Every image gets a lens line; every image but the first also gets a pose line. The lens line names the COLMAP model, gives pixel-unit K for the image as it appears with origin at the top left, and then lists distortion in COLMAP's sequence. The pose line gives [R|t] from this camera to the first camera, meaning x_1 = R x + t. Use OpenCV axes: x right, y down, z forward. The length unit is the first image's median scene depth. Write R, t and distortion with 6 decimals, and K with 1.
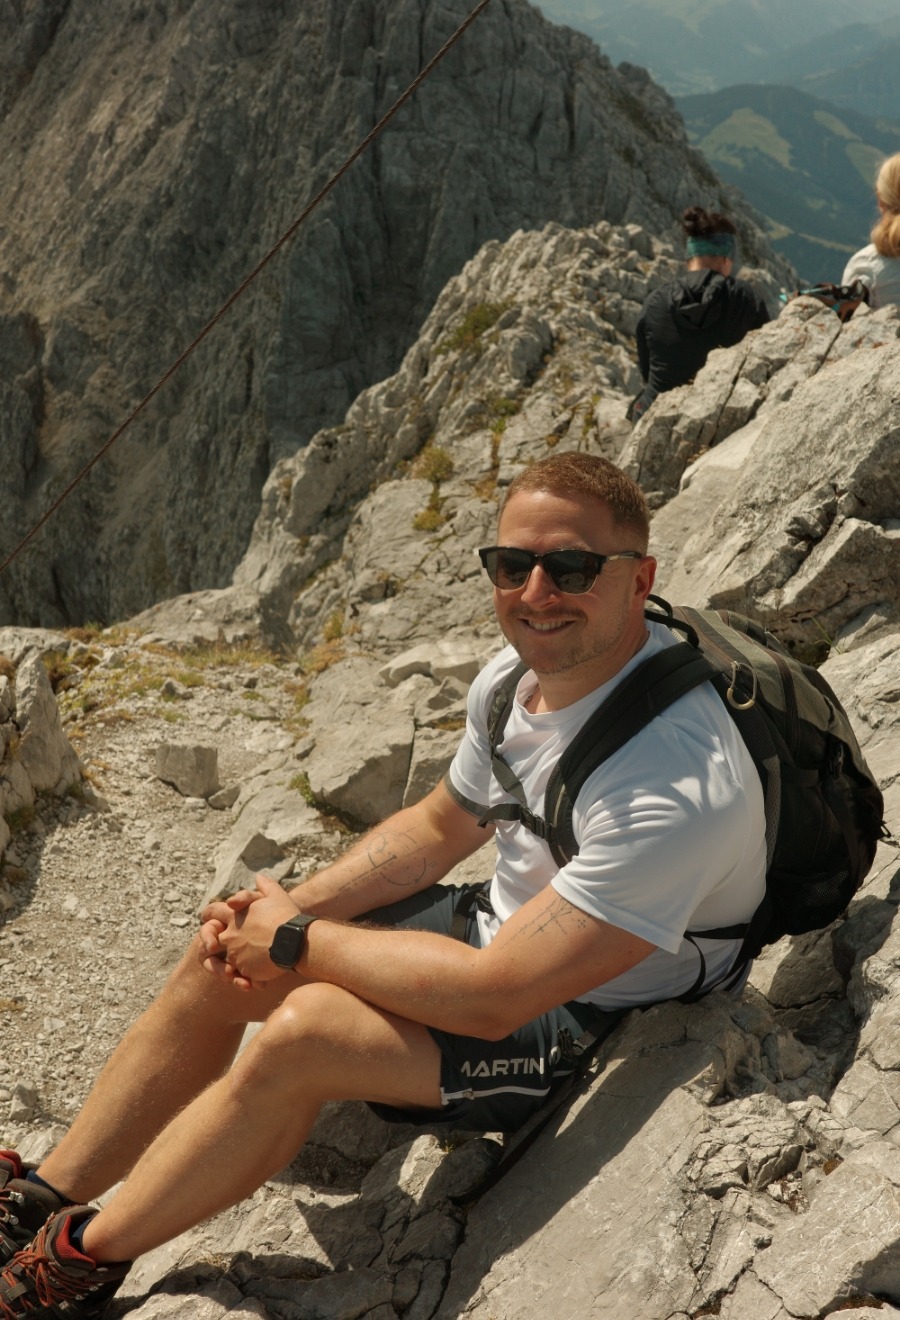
lens RADIAL K [[1516.2, 0, 460.4], [0, 1516.2, 654.8], [0, 0, 1]] dist [0.037010, 0.035629]
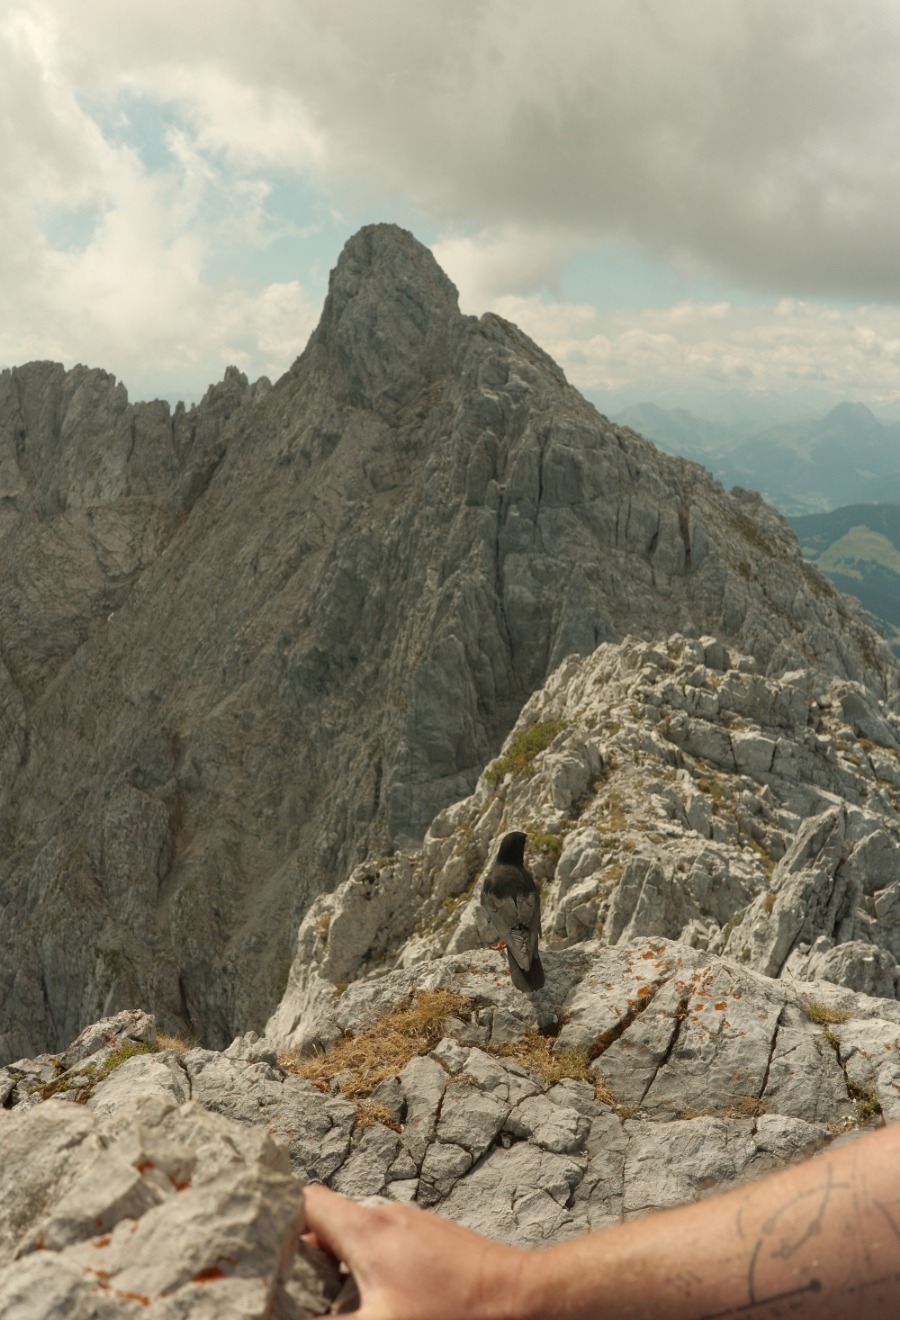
lens RADIAL K [[1516.2, 0, 460.4], [0, 1516.2, 654.8], [0, 0, 1]] dist [0.037010, 0.035629]
pose [[0.996269, -0.018866, -0.084219, 0.036313], [-0.003812, 0.965247, -0.261310, -0.027124], [0.086222, 0.260656, 0.961574, 0.092552]]
